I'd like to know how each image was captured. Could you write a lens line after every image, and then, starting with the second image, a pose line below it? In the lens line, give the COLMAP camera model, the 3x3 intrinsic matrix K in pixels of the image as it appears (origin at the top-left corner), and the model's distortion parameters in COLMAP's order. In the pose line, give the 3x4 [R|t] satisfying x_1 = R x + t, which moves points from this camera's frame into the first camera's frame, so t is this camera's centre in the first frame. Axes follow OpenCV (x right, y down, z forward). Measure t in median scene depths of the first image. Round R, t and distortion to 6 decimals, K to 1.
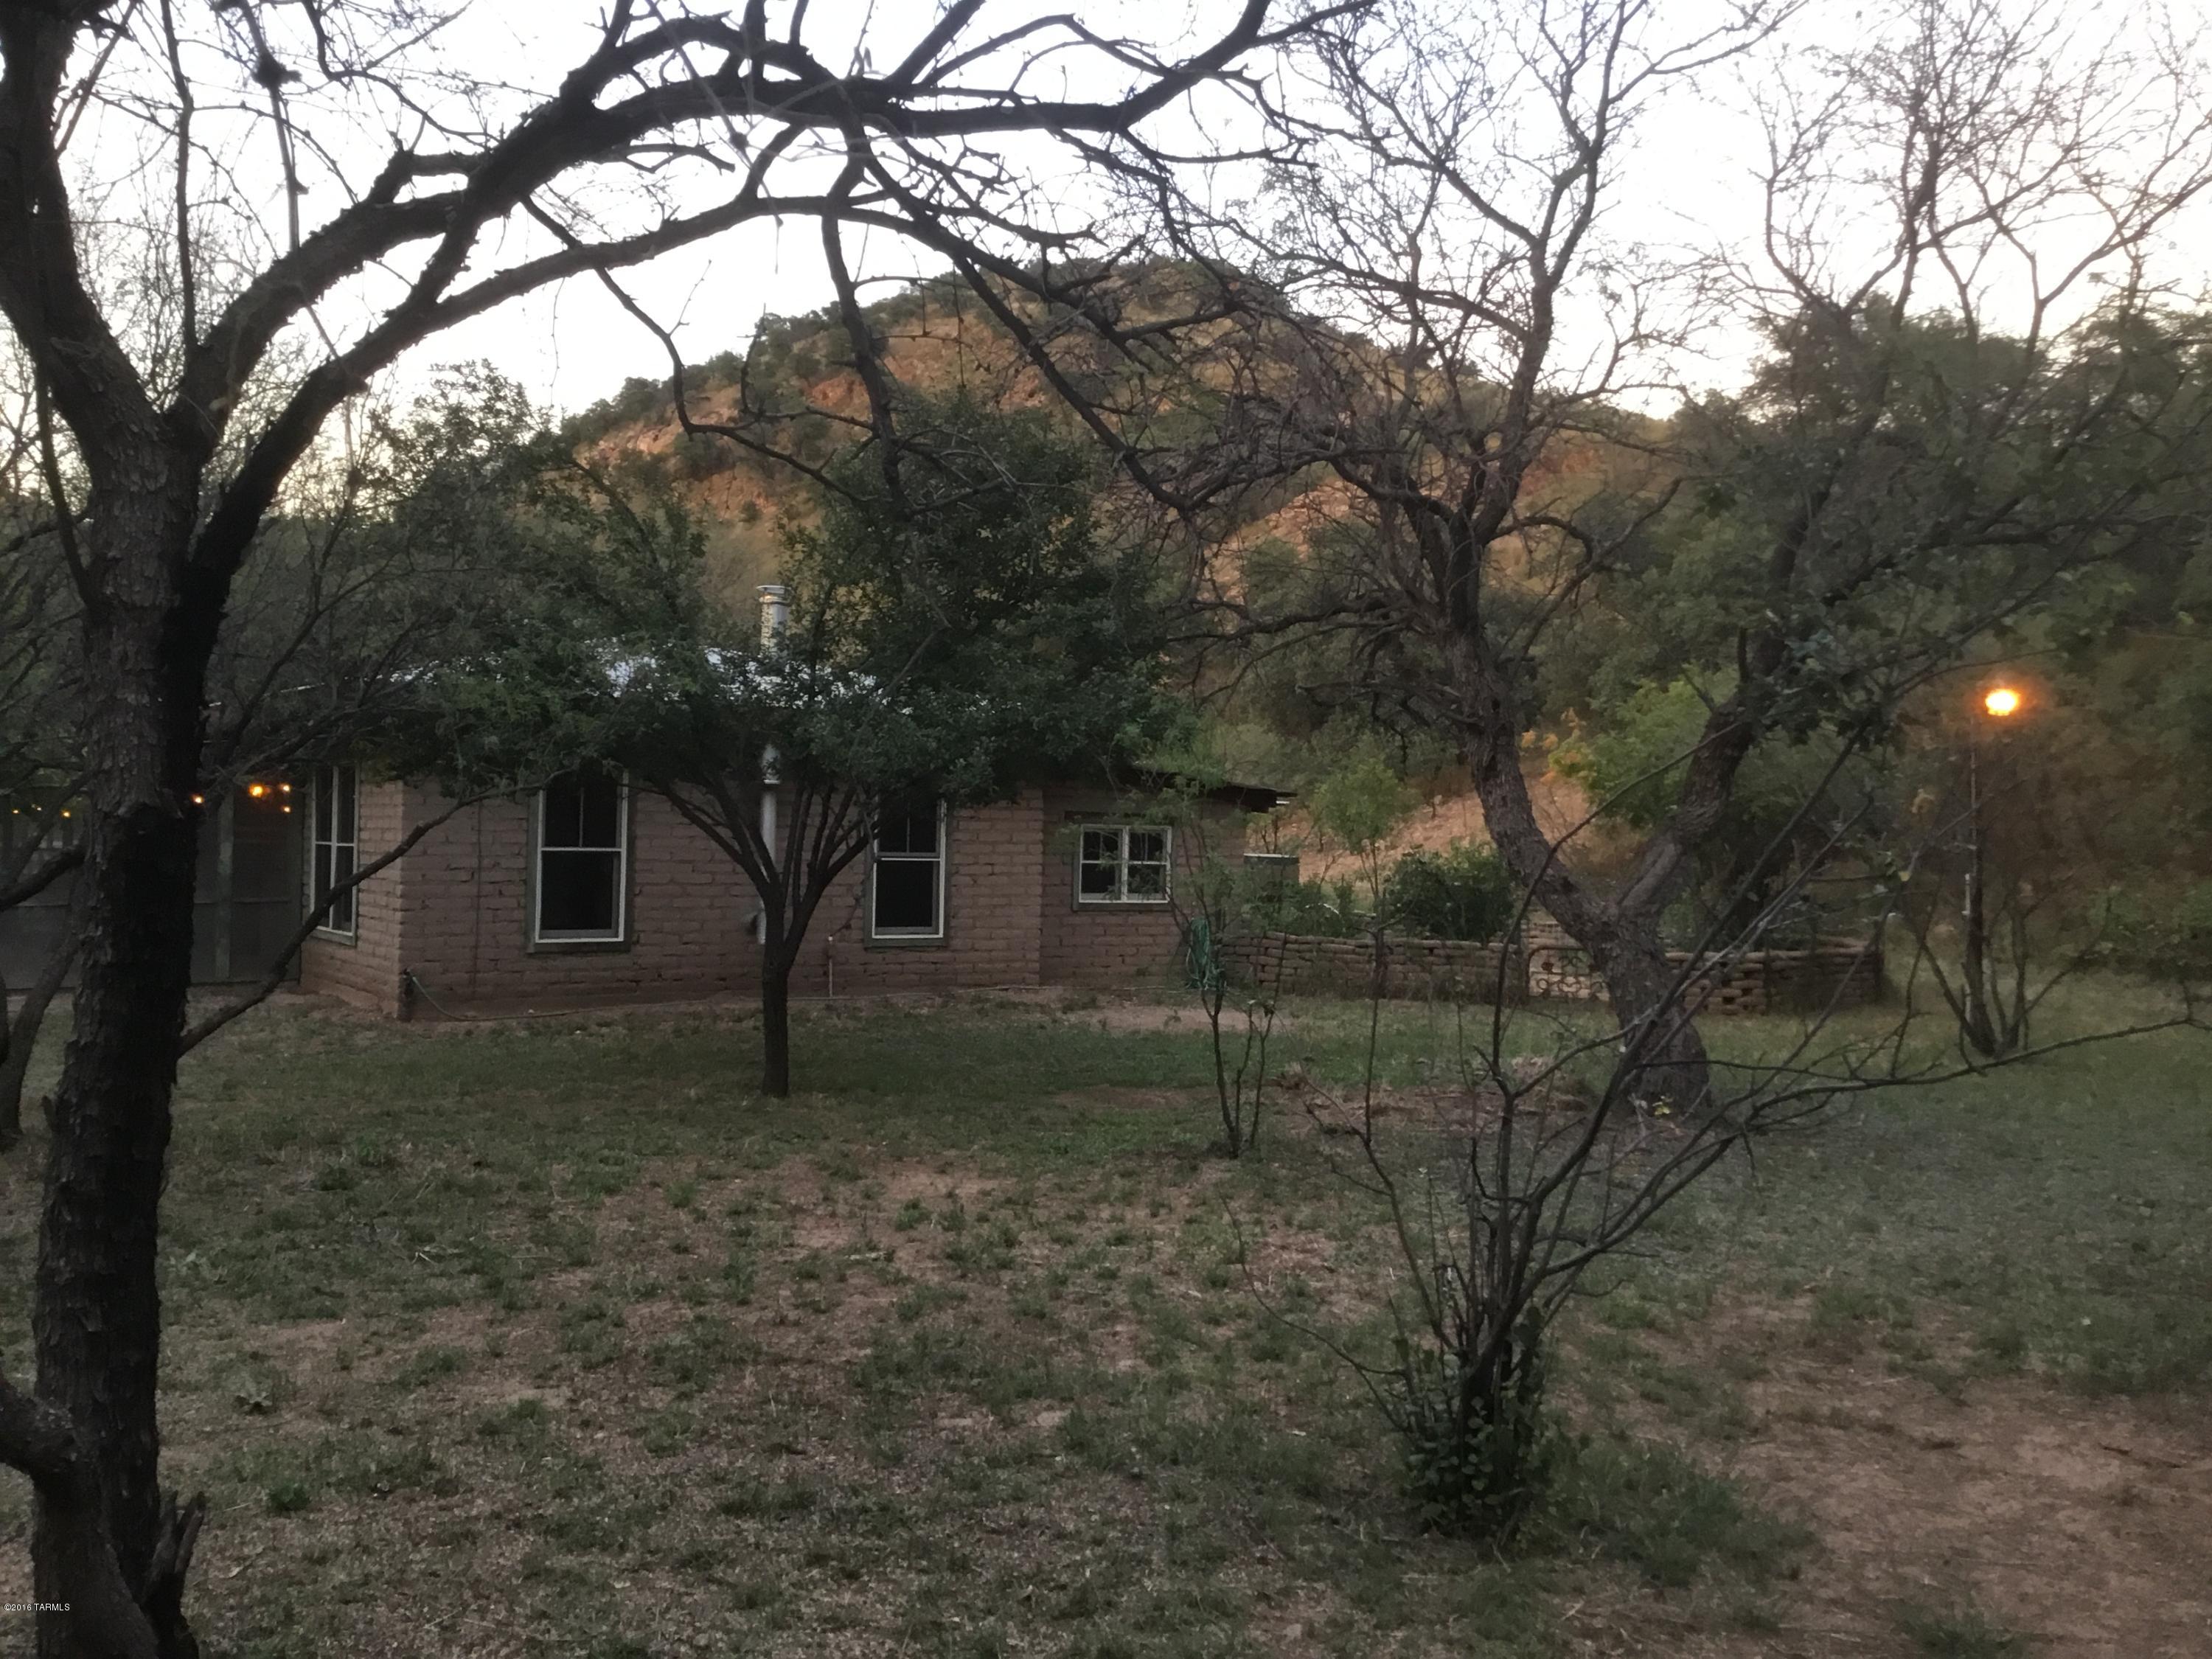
lens RADIAL K [[1999.8, 0, 1106.5], [0, 1999.8, 824.8], [0, 0, 1]] dist [0.111386, -0.192630]
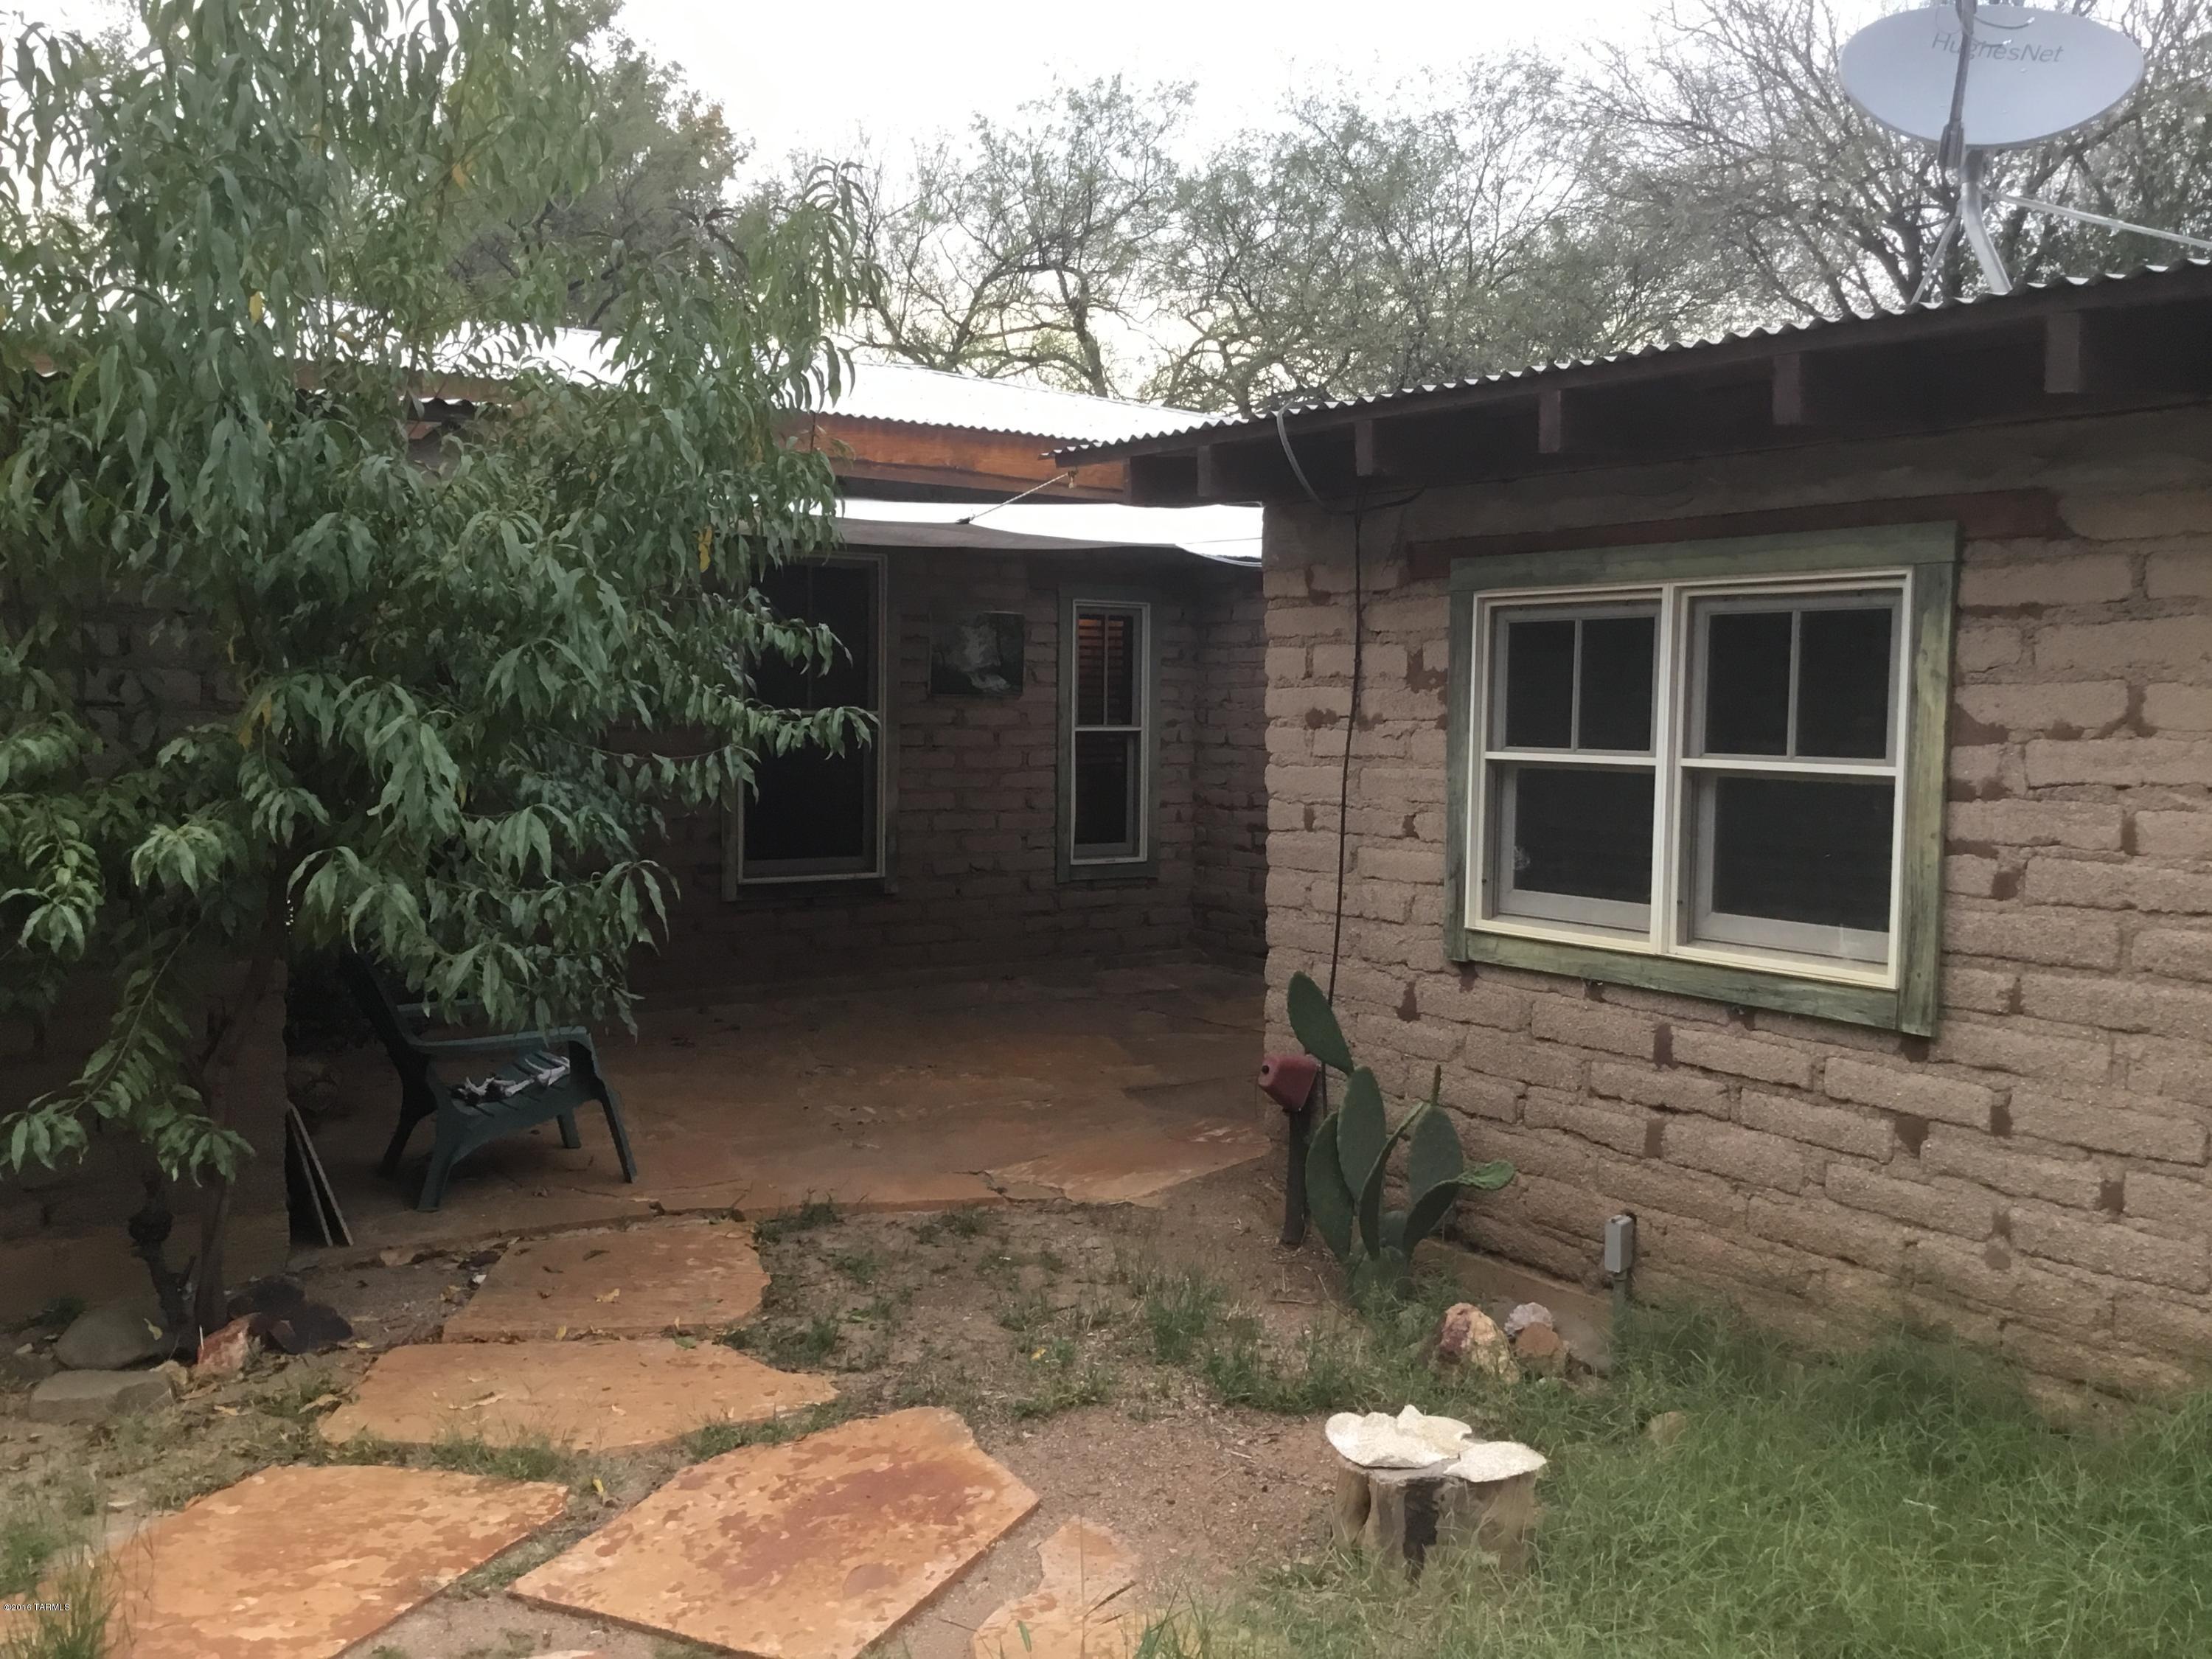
lens RADIAL K [[1999.8, 0, 1104.4], [0, 1999.8, 829.2], [0, 0, 1]] dist [0.111386, -0.192630]
pose [[0.903243, 0.051191, -0.426066, 0.035685], [-0.030415, 0.997999, 0.055430, 0.013390], [0.428051, -0.037108, 0.902993, 0.655963]]
